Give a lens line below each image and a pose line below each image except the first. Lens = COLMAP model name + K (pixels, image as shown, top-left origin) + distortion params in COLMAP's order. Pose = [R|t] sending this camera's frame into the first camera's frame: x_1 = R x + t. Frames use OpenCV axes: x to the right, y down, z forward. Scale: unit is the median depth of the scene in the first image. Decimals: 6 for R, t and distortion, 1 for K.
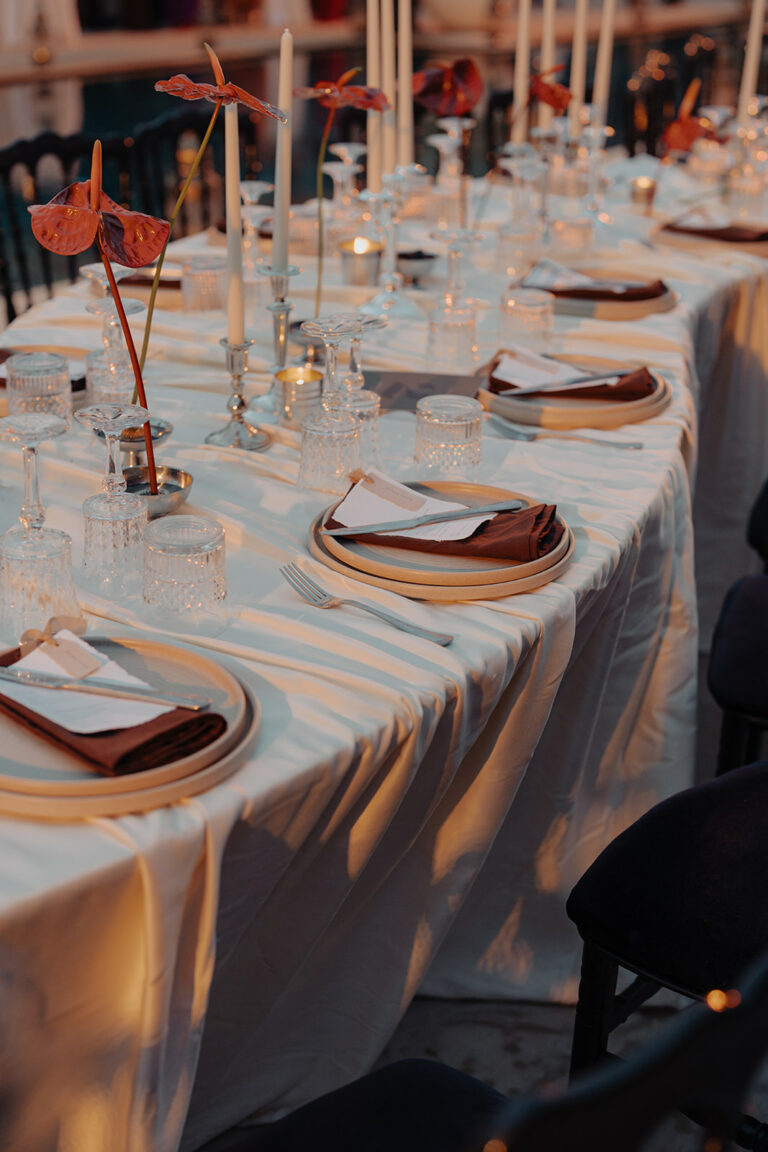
lens RADIAL K [[1564.8, 0, 380.7], [0, 1564.8, 568.9], [0, 0, 1]] dist [0.006793, 0.000000]
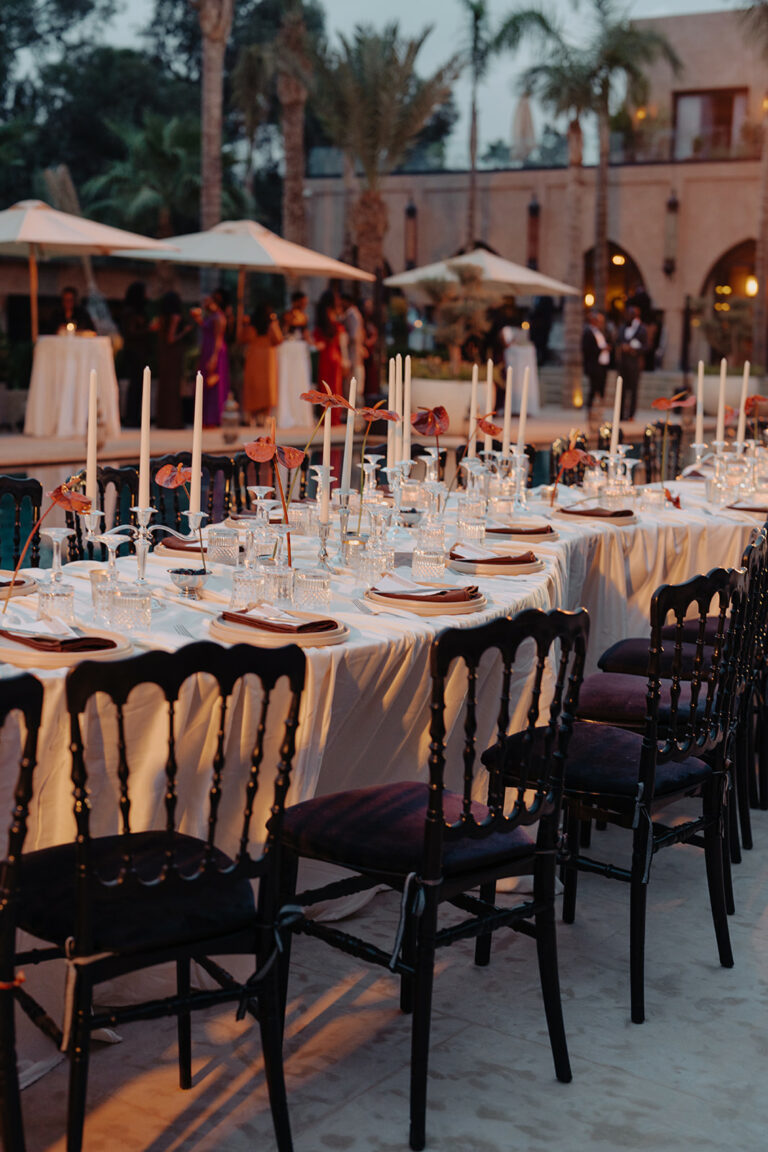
lens RADIAL K [[1564.8, 0, 382.8], [0, 1564.8, 580.4], [0, 0, 1]] dist [0.006793, 0.000000]
pose [[0.999739, 0.020172, 0.010746, -0.032595], [-0.016949, 0.969744, -0.243536, 0.375213], [-0.015333, 0.243290, 0.969832, -0.844836]]
